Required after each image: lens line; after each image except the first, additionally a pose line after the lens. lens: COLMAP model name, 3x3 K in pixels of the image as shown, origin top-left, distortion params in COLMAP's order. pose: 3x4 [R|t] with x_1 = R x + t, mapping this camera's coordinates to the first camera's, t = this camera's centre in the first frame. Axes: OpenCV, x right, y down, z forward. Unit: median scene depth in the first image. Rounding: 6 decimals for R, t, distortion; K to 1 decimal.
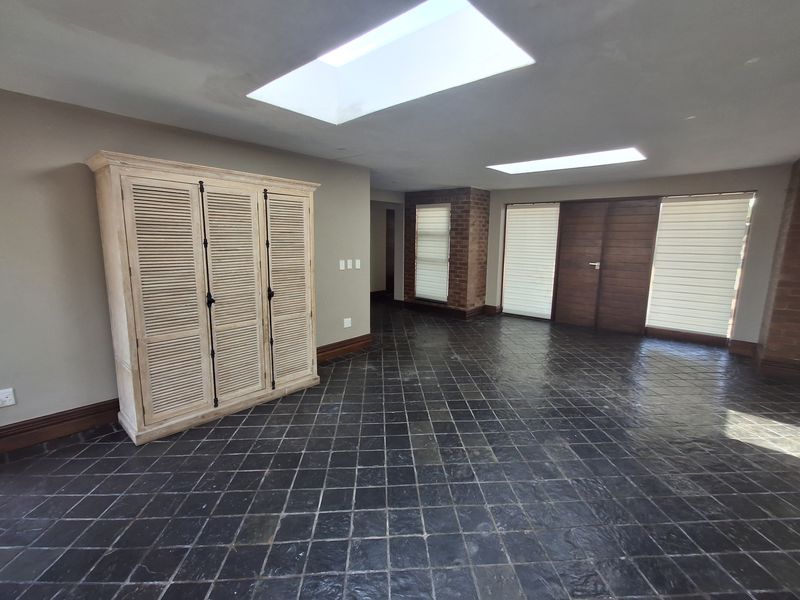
lens RADIAL K [[361.5, 0, 400.0], [0, 361.5, 300.0], [0, 0, 1]] dist [-0.000693, 0.000320]
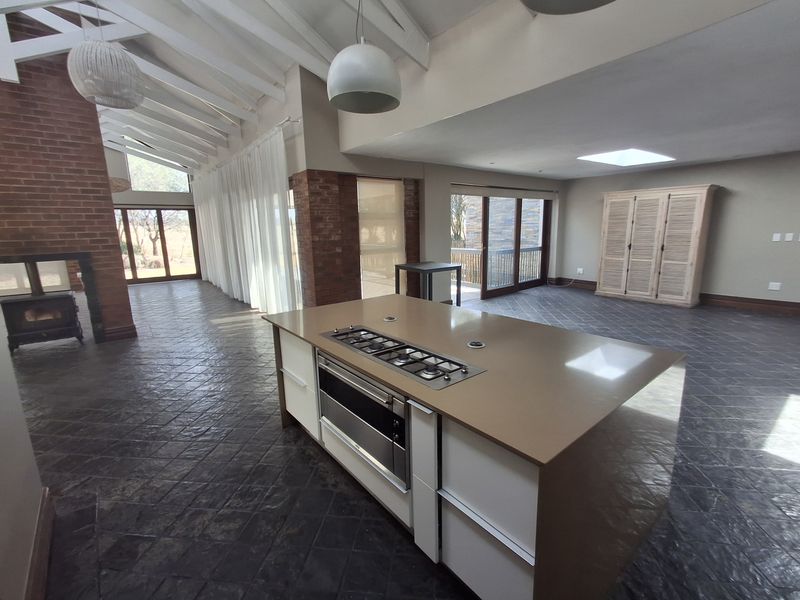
lens RADIAL K [[361.5, 0, 400.0], [0, 361.5, 300.0], [0, 0, 1]] dist [-0.000693, 0.000320]
pose [[-0.176866, 0.193191, -0.965088, 1.856752], [-0.137641, 0.966056, 0.218609, 0.024344], [0.974563, 0.171501, -0.144271, -0.052192]]
